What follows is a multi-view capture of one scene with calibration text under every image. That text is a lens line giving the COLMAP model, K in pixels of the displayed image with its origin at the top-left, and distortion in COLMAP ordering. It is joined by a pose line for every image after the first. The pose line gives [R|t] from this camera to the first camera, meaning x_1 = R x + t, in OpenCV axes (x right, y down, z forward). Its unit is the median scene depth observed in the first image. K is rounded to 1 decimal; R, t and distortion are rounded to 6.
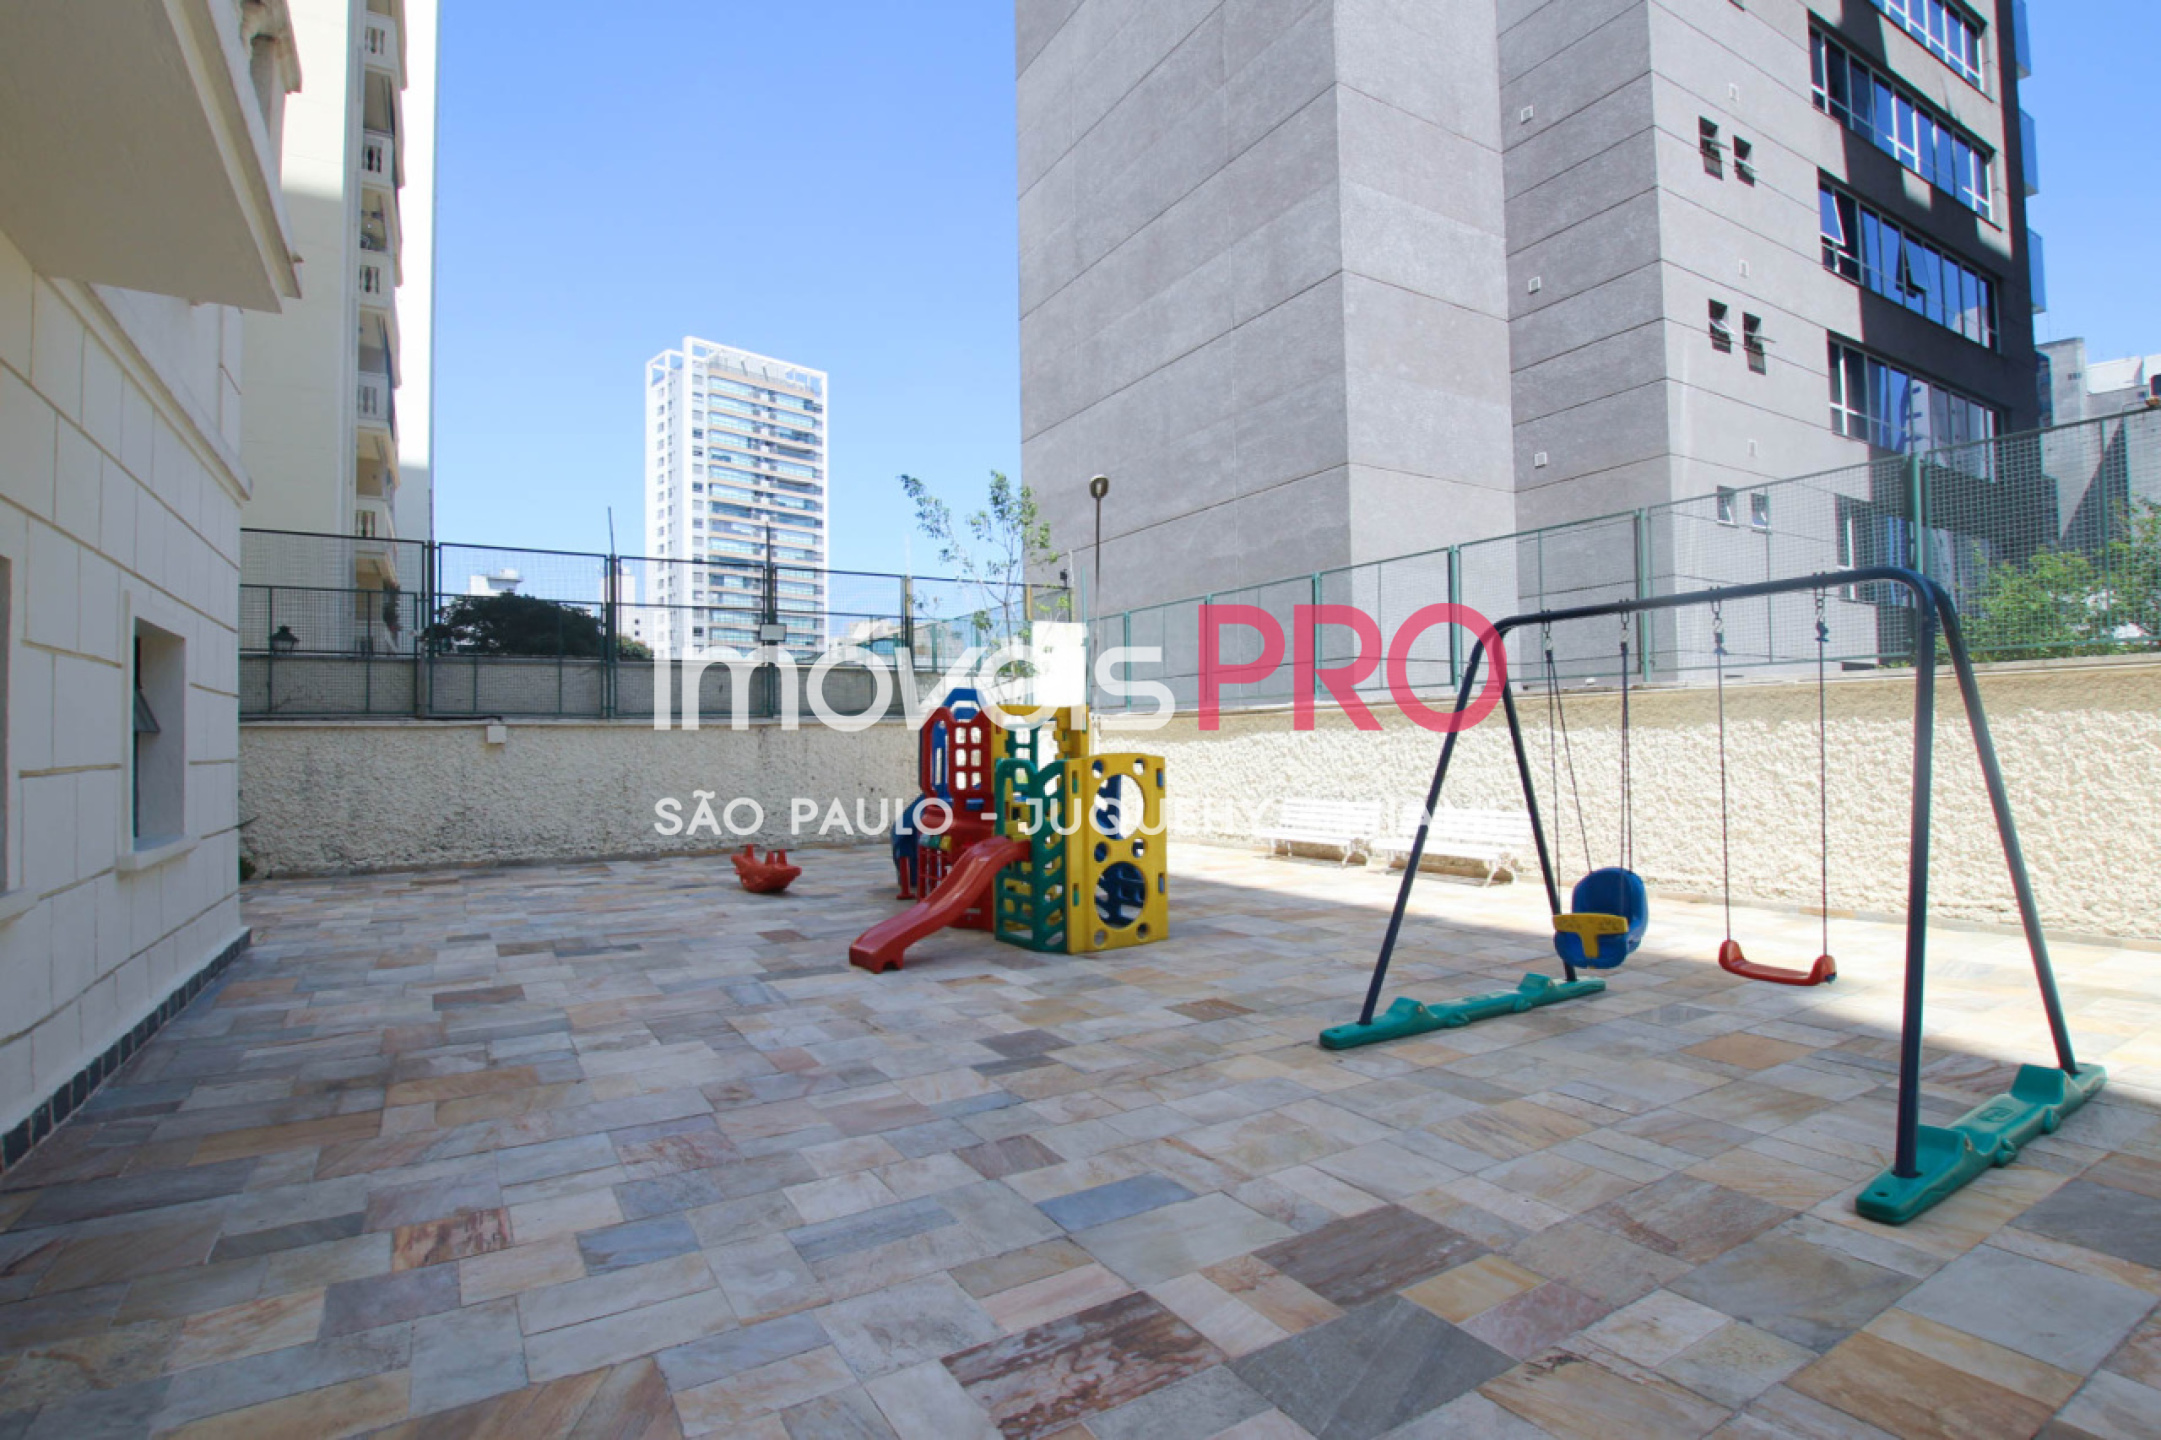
lens RADIAL K [[1024.4, 0, 1080.5], [0, 1024.4, 720.0], [0, 0, 1]] dist [-0.037532, 0.000235]
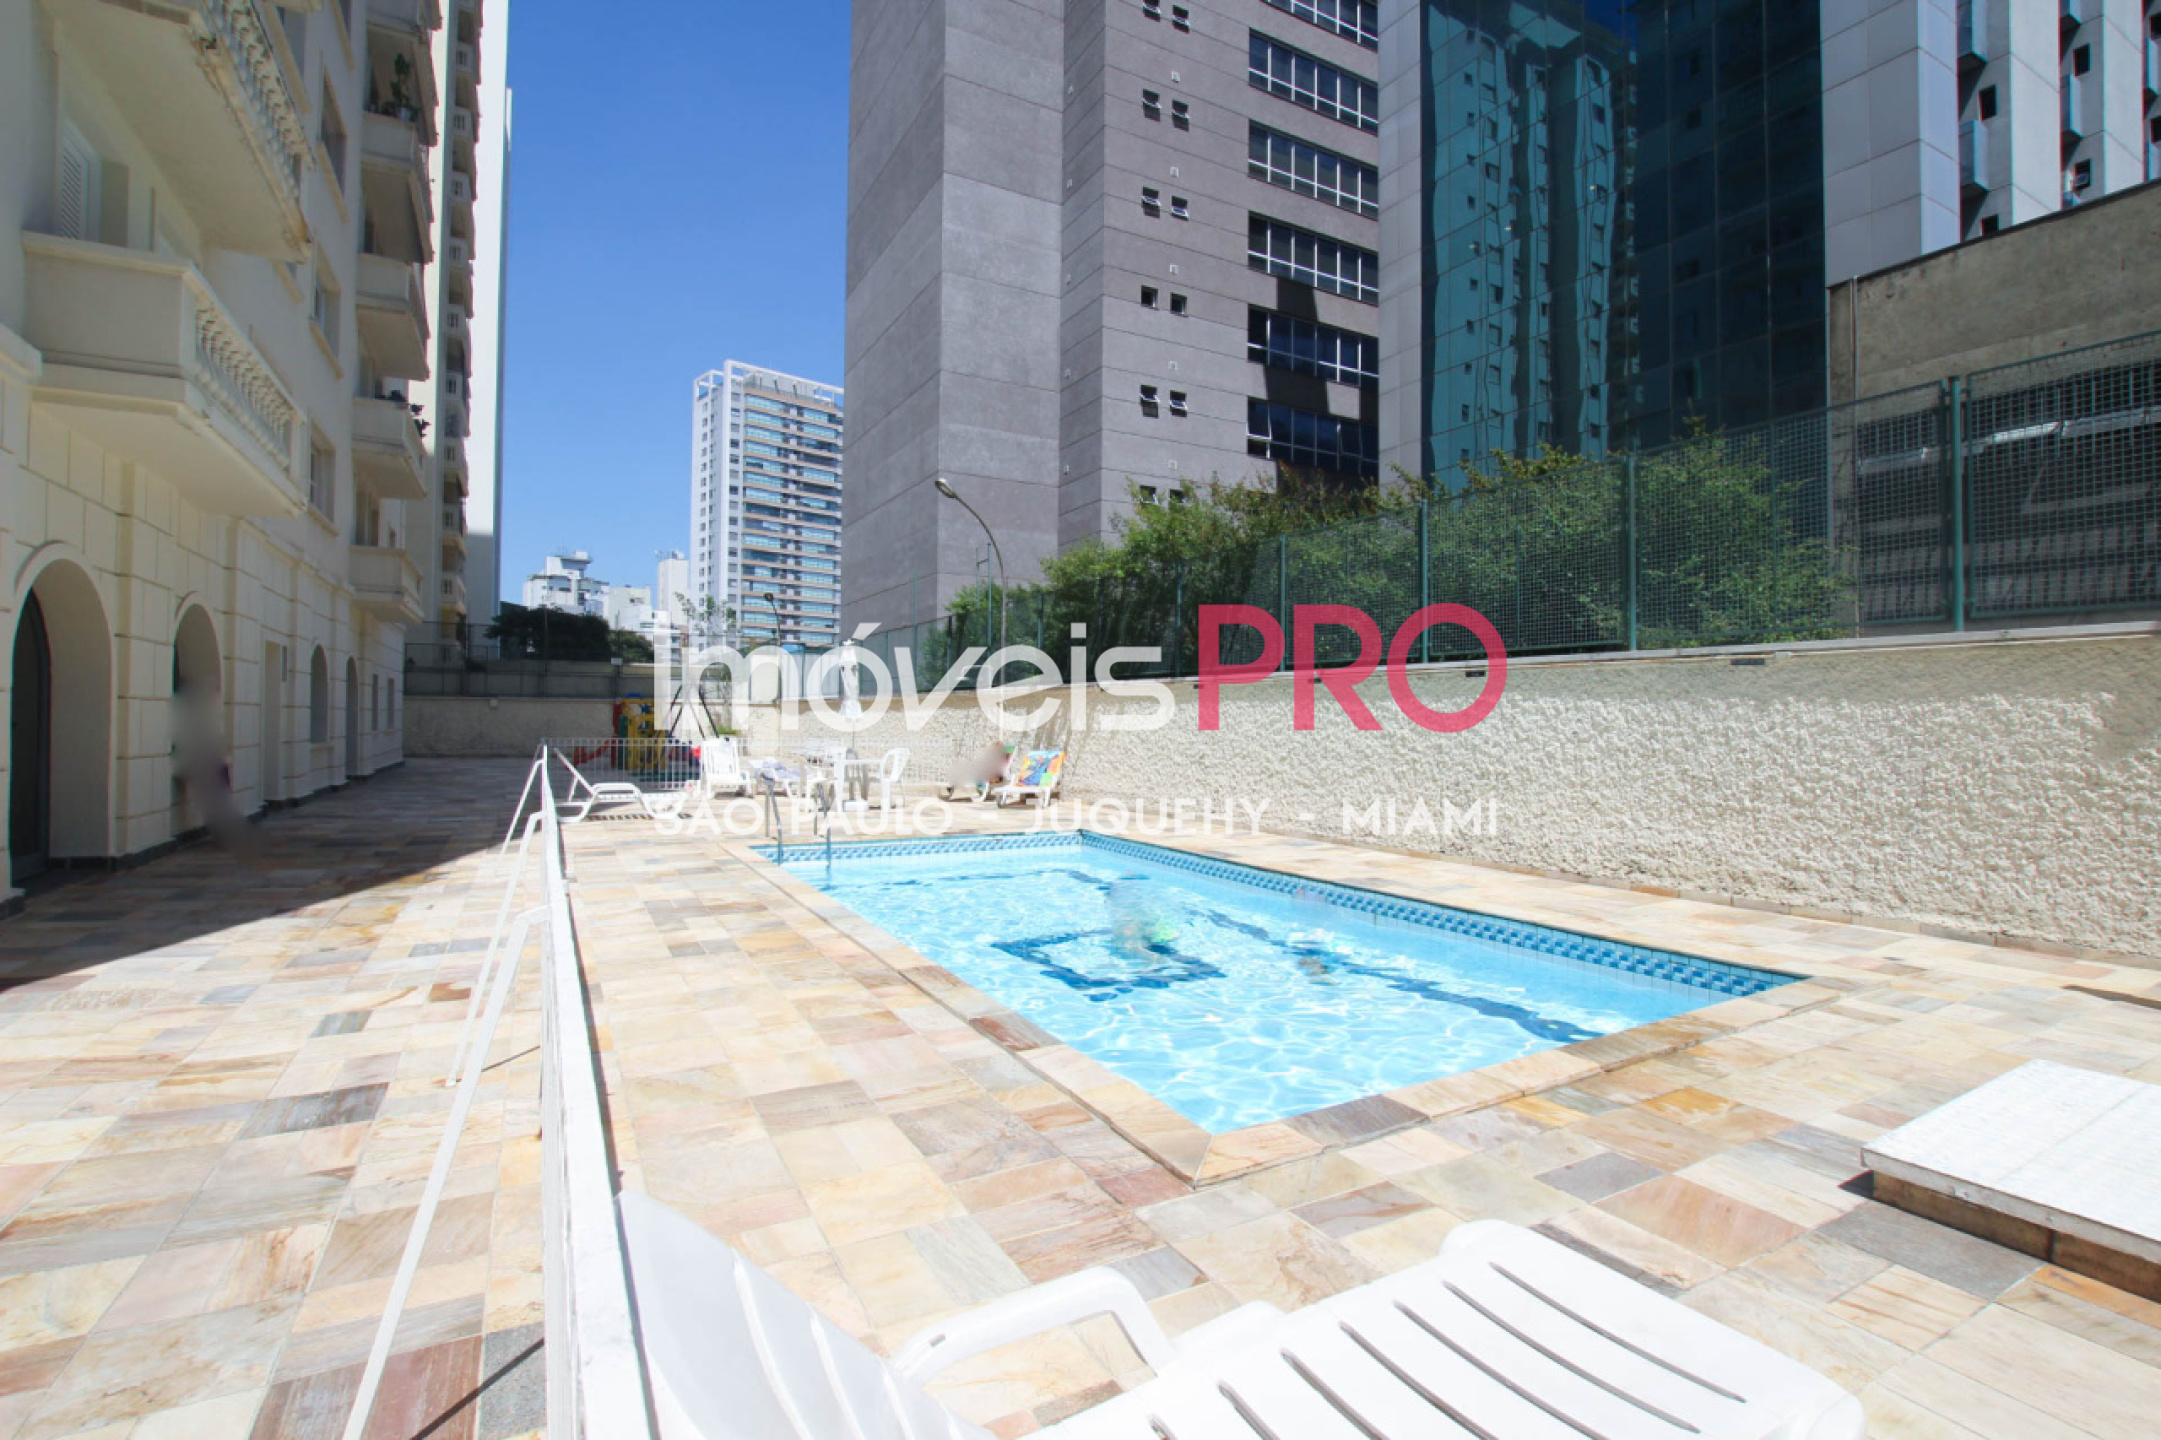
lens RADIAL K [[993.9, 0, 1080.5], [0, 993.9, 720.0], [0, 0, 1]] dist [-0.040605, -0.000012]
pose [[0.998301, 0.031229, -0.049197, 0.081307], [-0.030154, 0.999293, 0.022458, -0.003462], [0.049864, -0.020936, 0.998537, -0.109983]]
